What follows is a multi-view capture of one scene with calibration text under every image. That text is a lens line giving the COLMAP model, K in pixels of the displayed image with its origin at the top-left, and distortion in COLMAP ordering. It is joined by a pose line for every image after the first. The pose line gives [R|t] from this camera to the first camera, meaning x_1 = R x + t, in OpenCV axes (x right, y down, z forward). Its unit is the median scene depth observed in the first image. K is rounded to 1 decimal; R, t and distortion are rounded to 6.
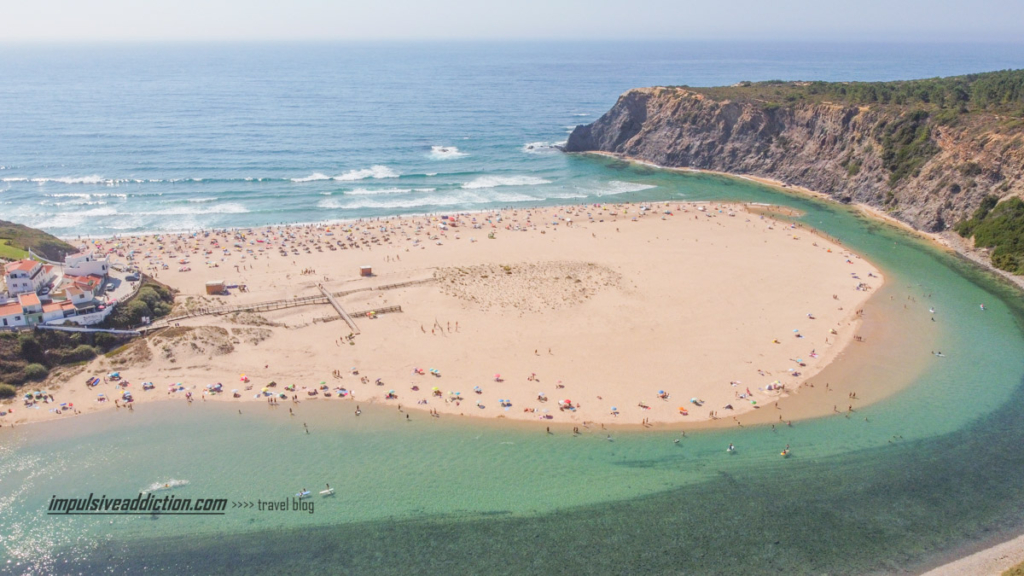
lens RADIAL K [[767.9, 0, 511.3], [0, 767.9, 307.1], [0, 0, 1]] dist [-0.018161, 0.008336]
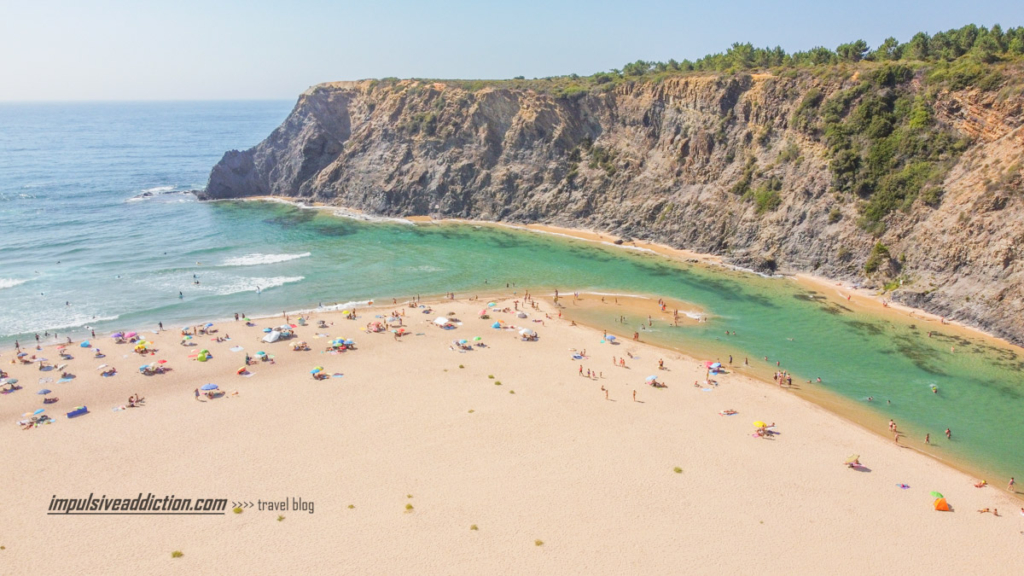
lens RADIAL K [[767.9, 0, 494.0], [0, 767.9, 309.1], [0, 0, 1]] dist [-0.018161, 0.008336]
pose [[0.964107, -0.076614, 0.254221, 0.151943], [0.095667, 0.993390, -0.063430, -0.091682], [-0.247681, 0.085473, 0.965064, 0.547675]]
